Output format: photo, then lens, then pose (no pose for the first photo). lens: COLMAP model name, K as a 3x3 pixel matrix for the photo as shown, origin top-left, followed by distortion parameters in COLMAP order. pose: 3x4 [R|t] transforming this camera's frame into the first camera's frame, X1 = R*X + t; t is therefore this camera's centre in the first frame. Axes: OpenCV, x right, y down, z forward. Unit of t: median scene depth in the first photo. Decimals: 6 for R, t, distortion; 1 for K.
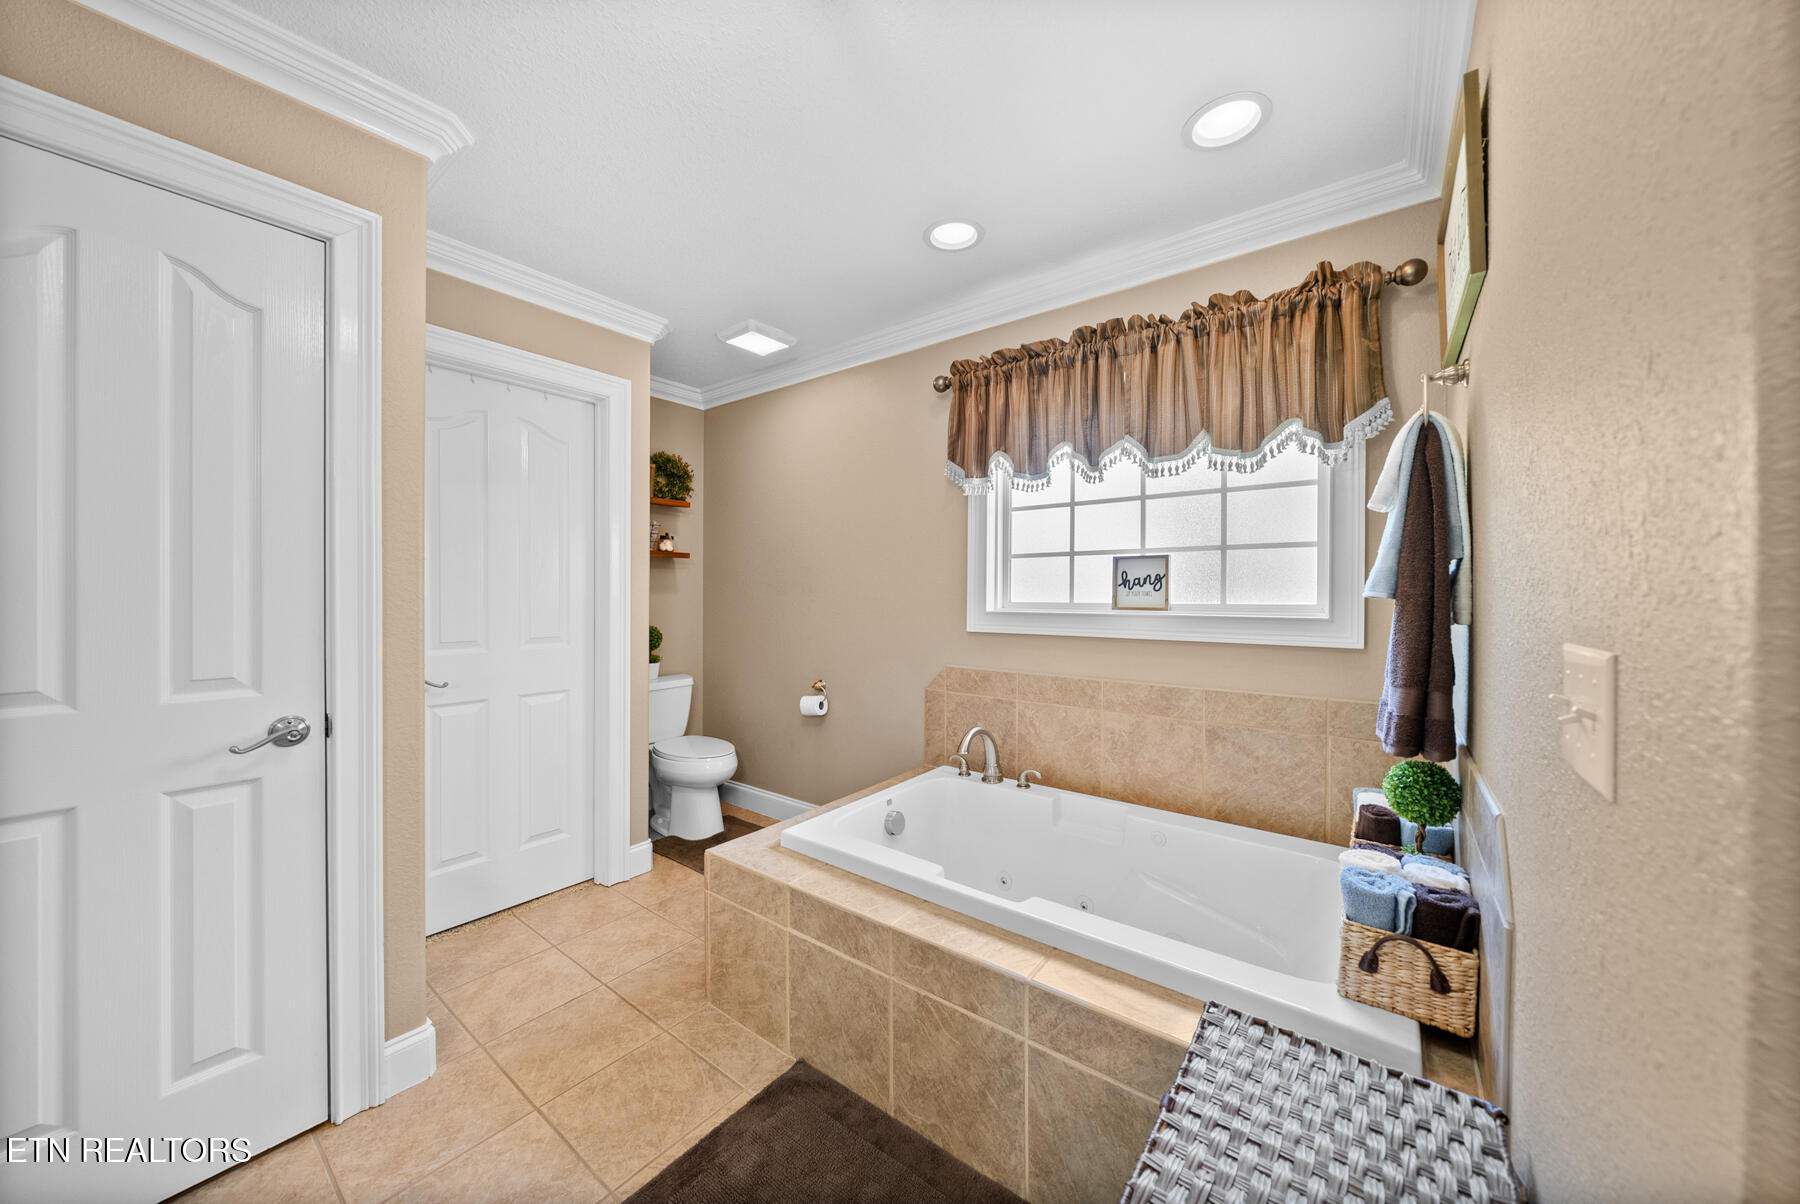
lens RADIAL K [[629.1, 0, 893.0], [0, 629.1, 602.2], [0, 0, 1]] dist [-0.003100, -0.000114]
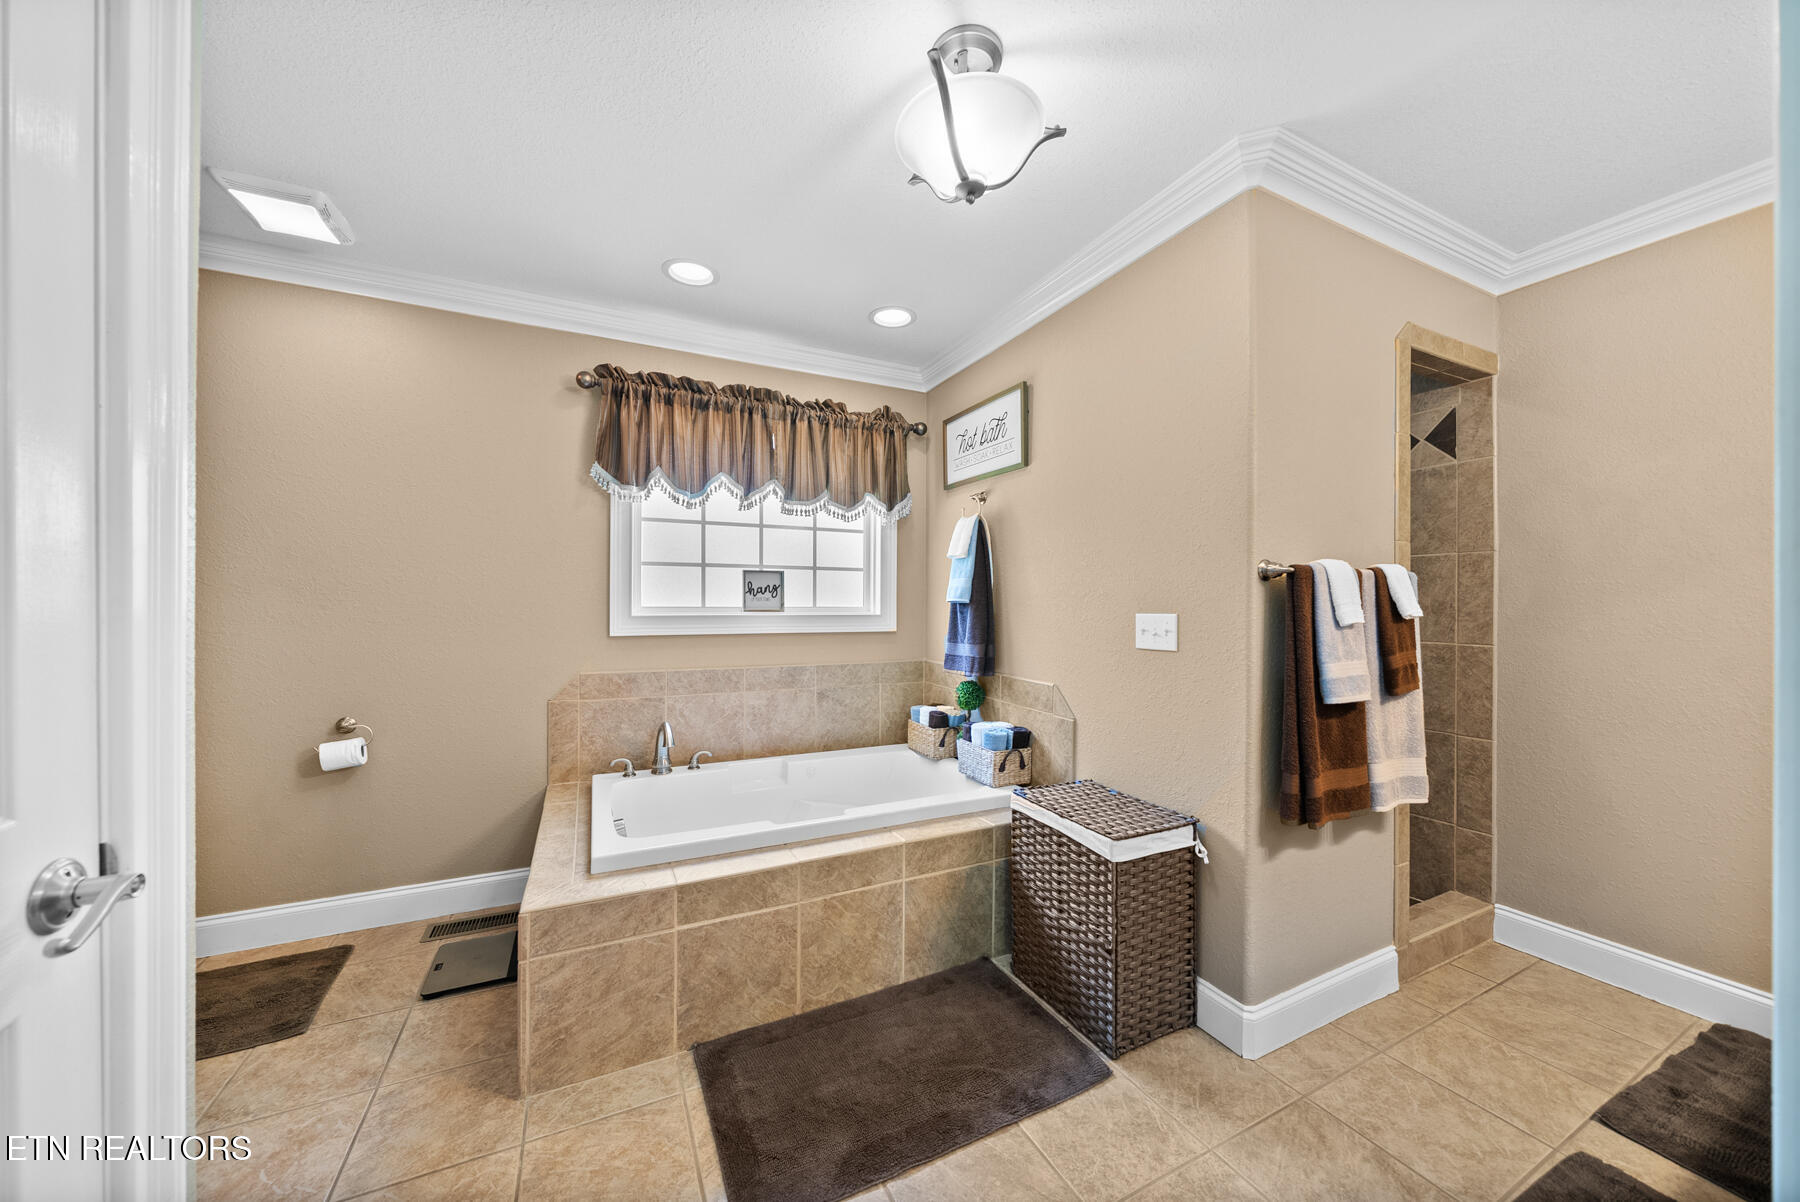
lens RADIAL K [[630.0, 0, 901.8], [0, 630.0, 609.2], [0, 0, 1]] dist [-0.000331, -0.000034]
pose [[0.440821, -0.007857, 0.897561, -0.682156], [0.008937, 0.999951, 0.004364, 0.004449], [-0.897551, 0.006098, 0.440869, 0.169475]]
